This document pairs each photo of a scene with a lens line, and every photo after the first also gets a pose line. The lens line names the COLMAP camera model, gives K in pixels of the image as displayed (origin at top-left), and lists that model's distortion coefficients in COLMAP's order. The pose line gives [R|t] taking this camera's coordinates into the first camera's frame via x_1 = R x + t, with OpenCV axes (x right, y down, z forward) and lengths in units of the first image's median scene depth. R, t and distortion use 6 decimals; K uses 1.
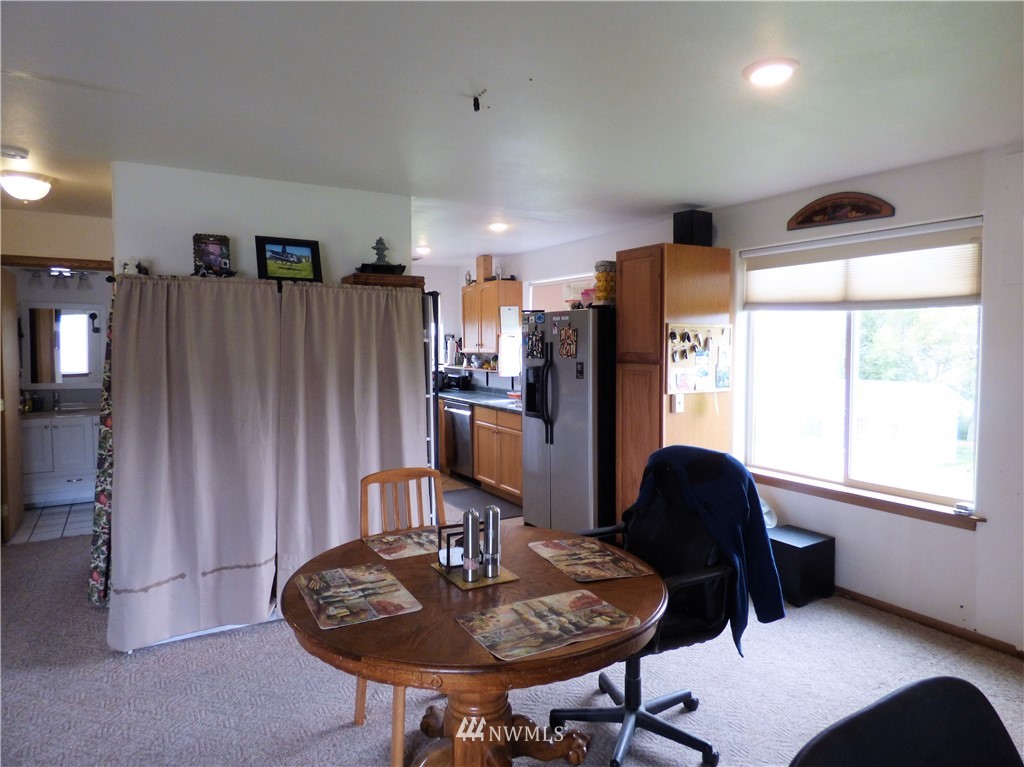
lens RADIAL K [[632.5, 0, 509.3], [0, 632.5, 383.9], [0, 0, 1]] dist [-0.016083, 0.003958]
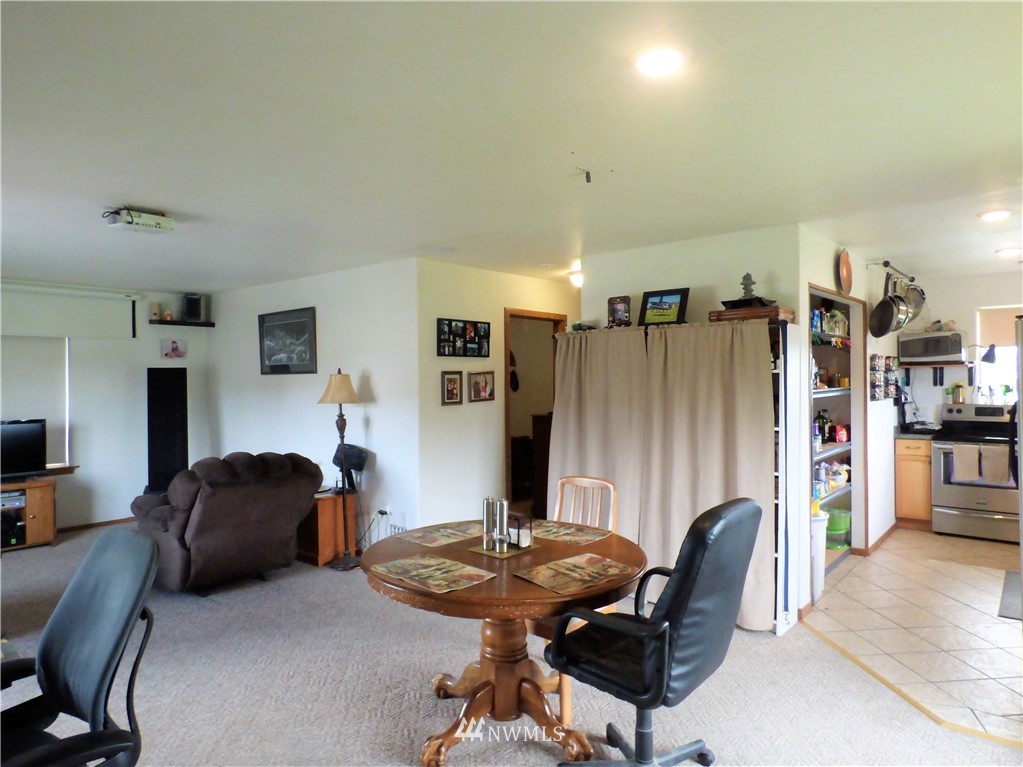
lens RADIAL K [[631.8, 0, 511.6], [0, 631.8, 383.6], [0, 0, 1]] dist [-0.016083, 0.003958]
pose [[0.316076, 0.002892, -0.948729, 0.756632], [-0.051162, 0.998592, -0.014001, -0.018402], [0.947353, 0.052965, 0.315779, 0.361843]]
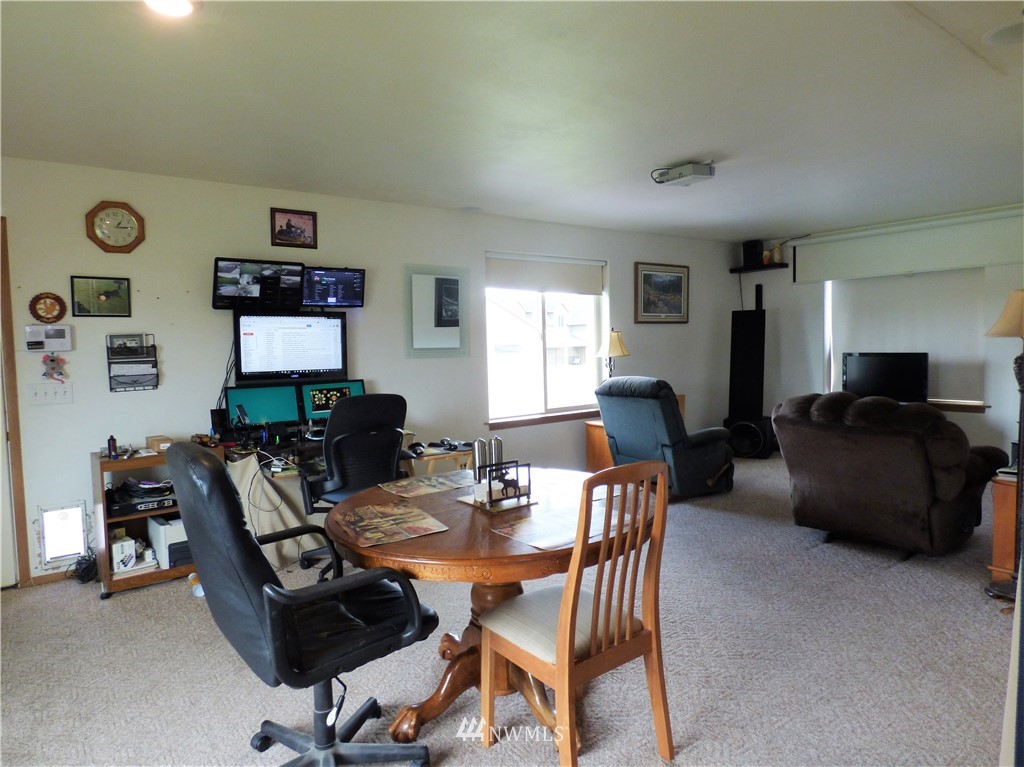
lens RADIAL K [[632.5, 0, 515.0], [0, 632.5, 385.0], [0, 0, 1]] dist [-0.016083, 0.003958]
pose [[-0.992588, 0.032436, -0.117116, 0.024676], [0.017446, 0.991773, 0.126818, -0.030414], [0.120266, 0.123835, -0.984988, 1.309891]]
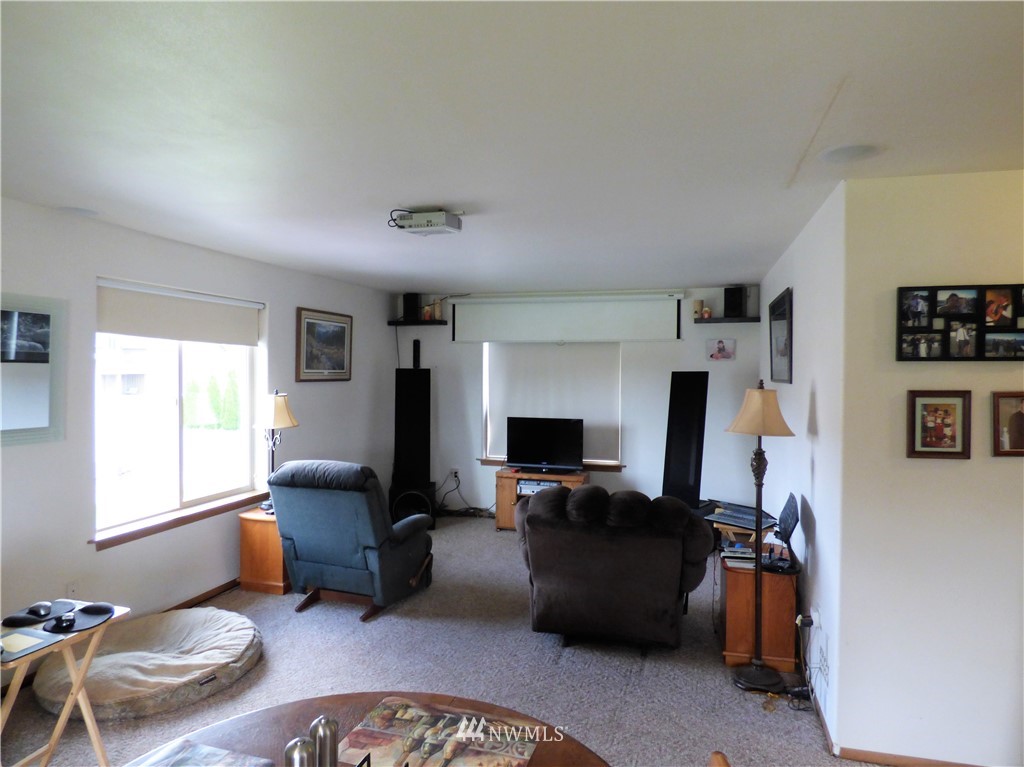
lens RADIAL K [[632.5, 0, 521.6], [0, 632.5, 380.7], [0, 0, 1]] dist [-0.016083, 0.003958]
pose [[-0.715637, 0.003059, -0.698466, 0.129780], [-0.052982, 0.996872, 0.058651, -0.094397], [0.696460, 0.078980, -0.713236, 0.913529]]
